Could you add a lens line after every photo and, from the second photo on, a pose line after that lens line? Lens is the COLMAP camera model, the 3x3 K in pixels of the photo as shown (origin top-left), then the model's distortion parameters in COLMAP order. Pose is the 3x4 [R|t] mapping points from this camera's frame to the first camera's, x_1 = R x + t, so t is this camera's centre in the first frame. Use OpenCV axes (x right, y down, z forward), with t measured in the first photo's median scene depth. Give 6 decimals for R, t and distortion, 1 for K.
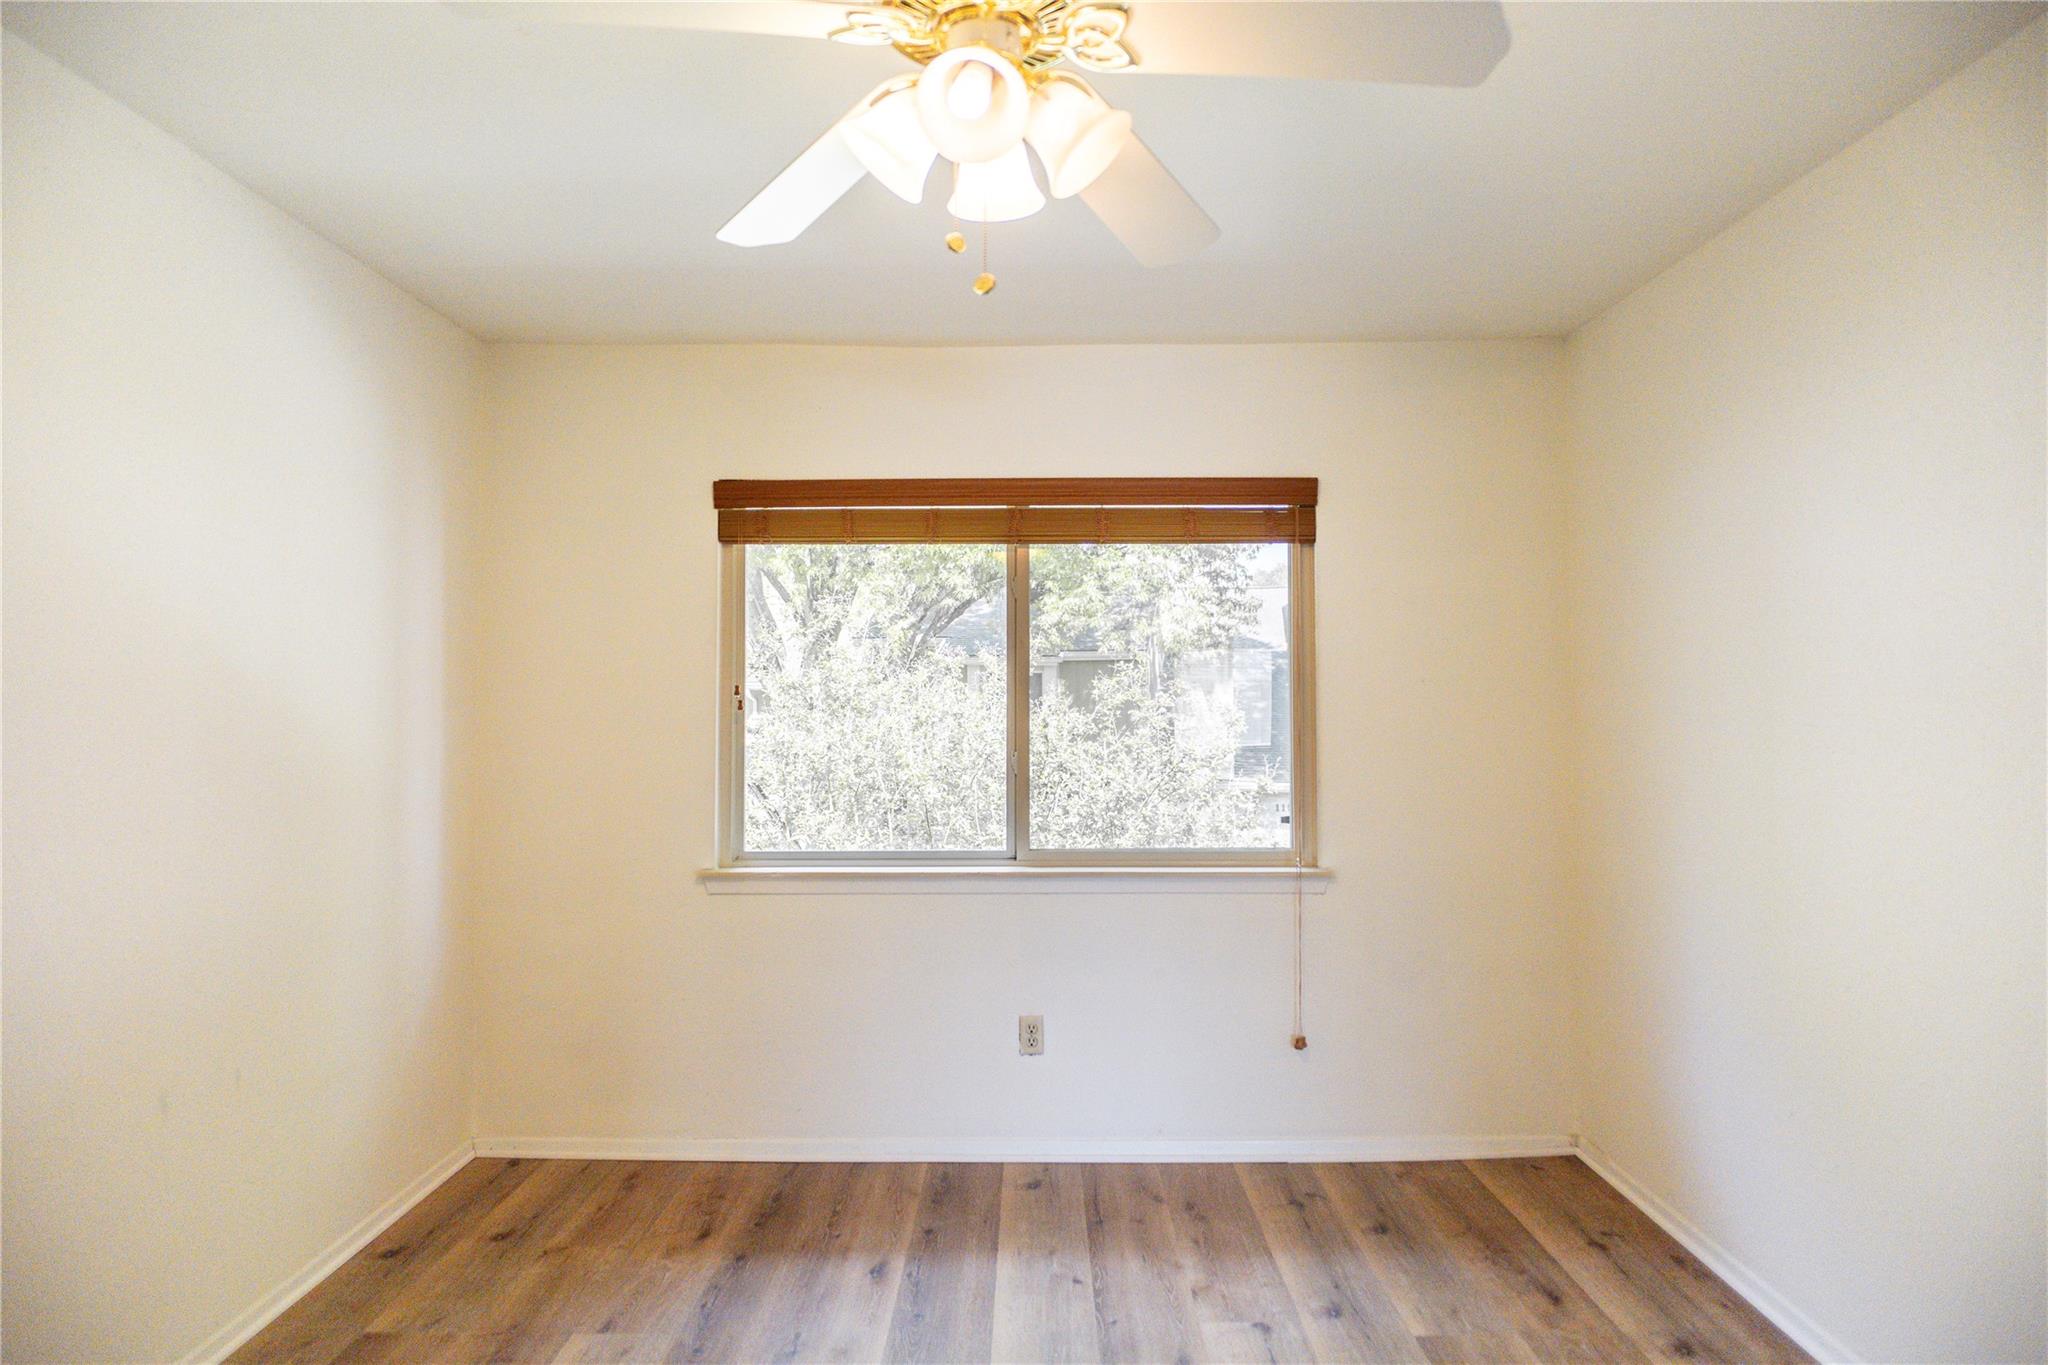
lens RADIAL K [[1163.4, 0, 941.0], [0, 1163.4, 662.1], [0, 0, 1]] dist [-0.003419, 0.002947]
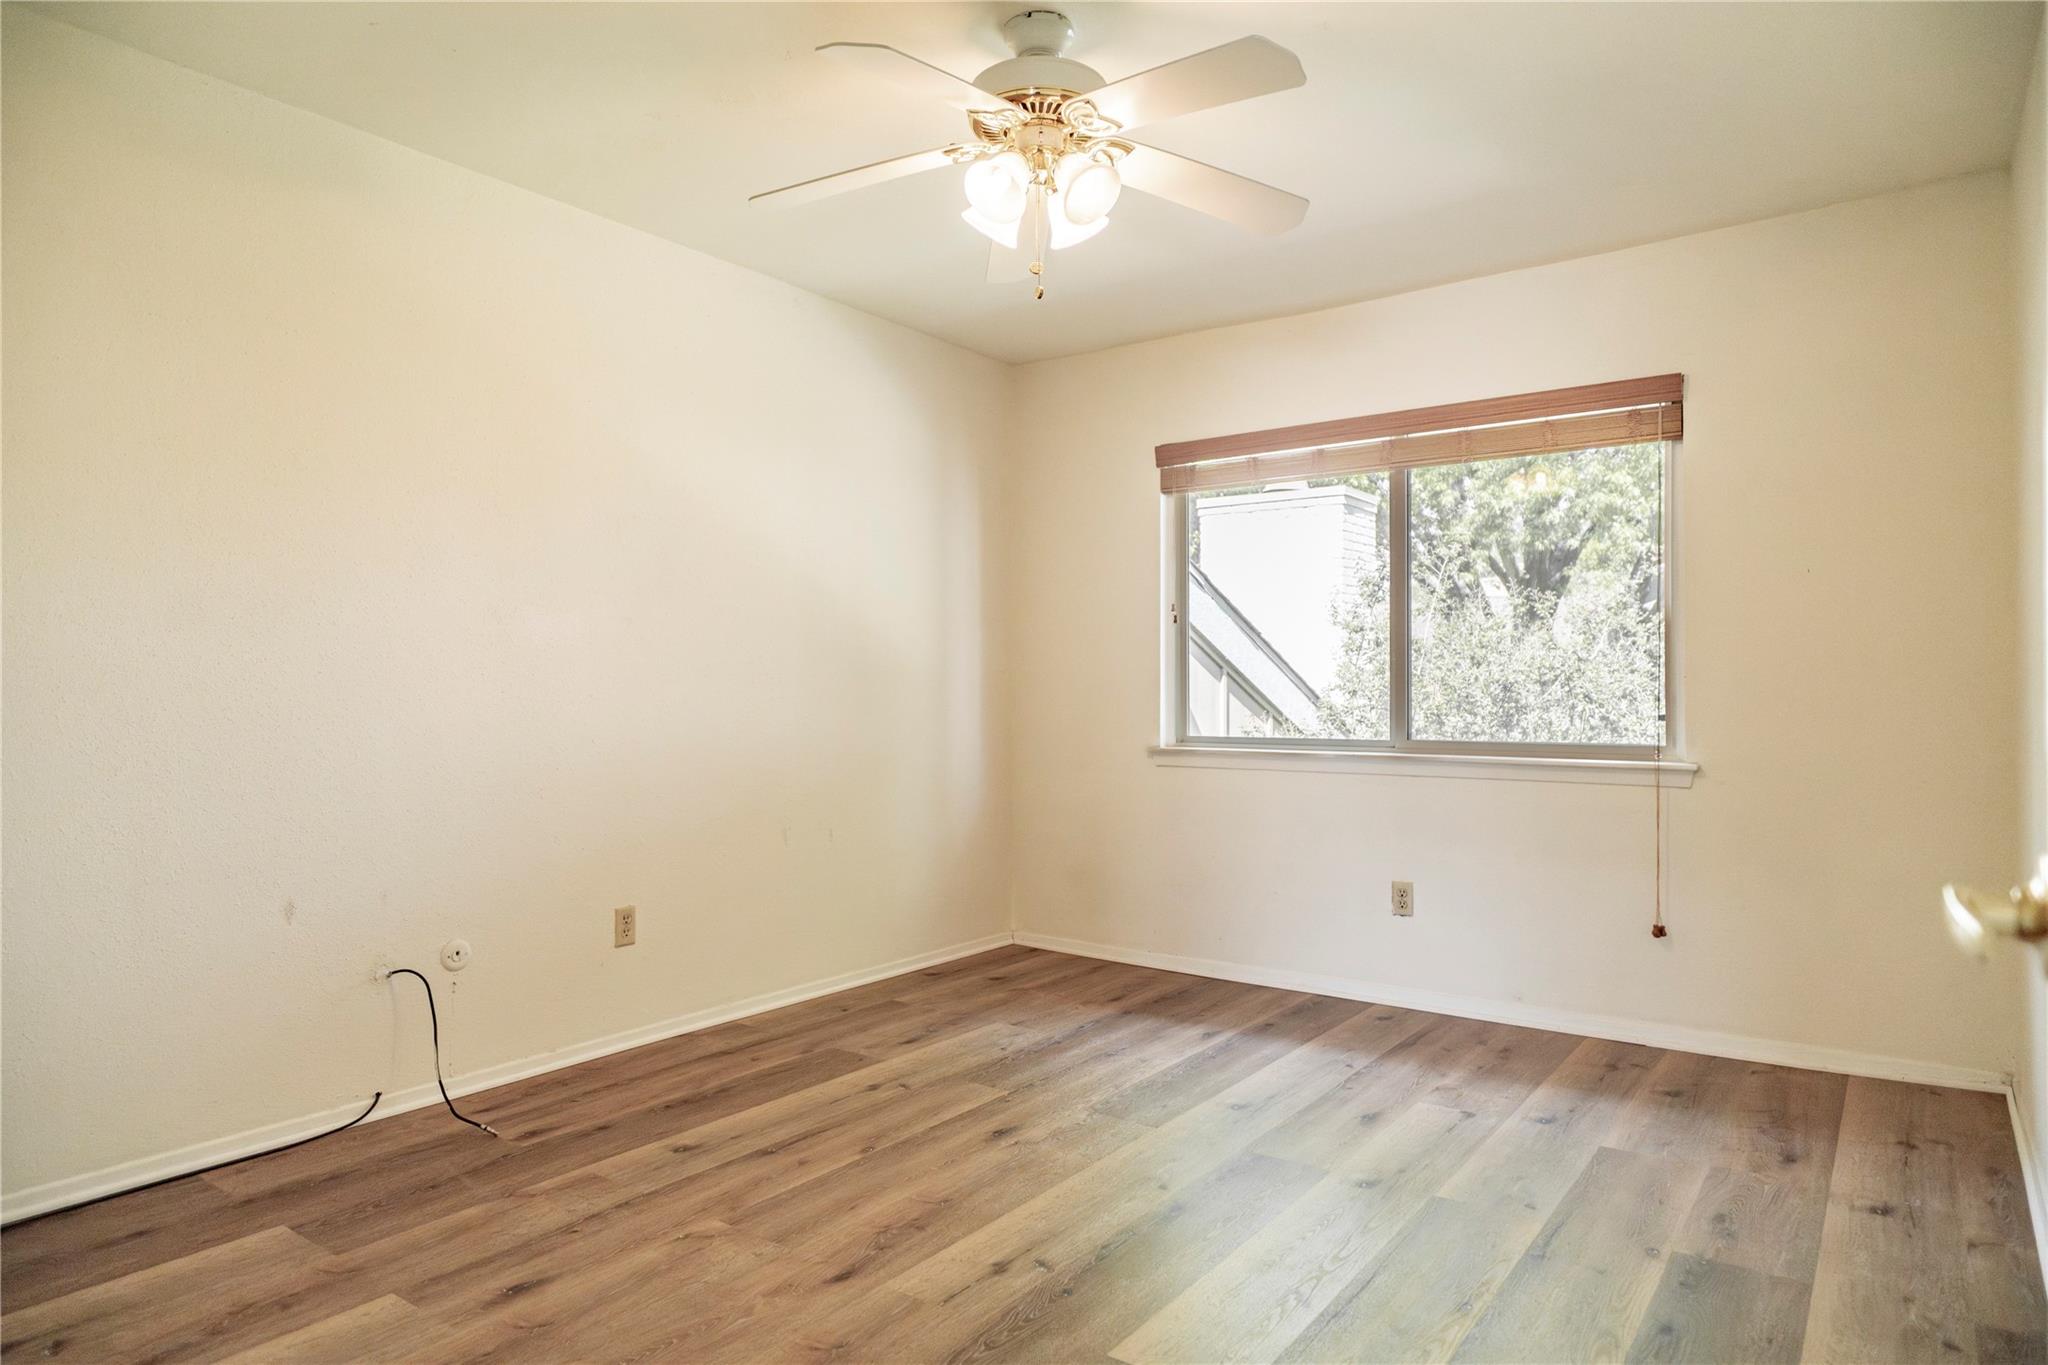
lens RADIAL K [[1208.6, 0, 1026.6], [0, 1208.6, 688.0], [0, 0, 1]] dist [0.004901, 0.001616]
pose [[0.812046, 0.001114, -0.583592, 0.510448], [0.010965, 0.999793, 0.017167, 0.095538], [0.583490, -0.020339, 0.811865, -0.195744]]
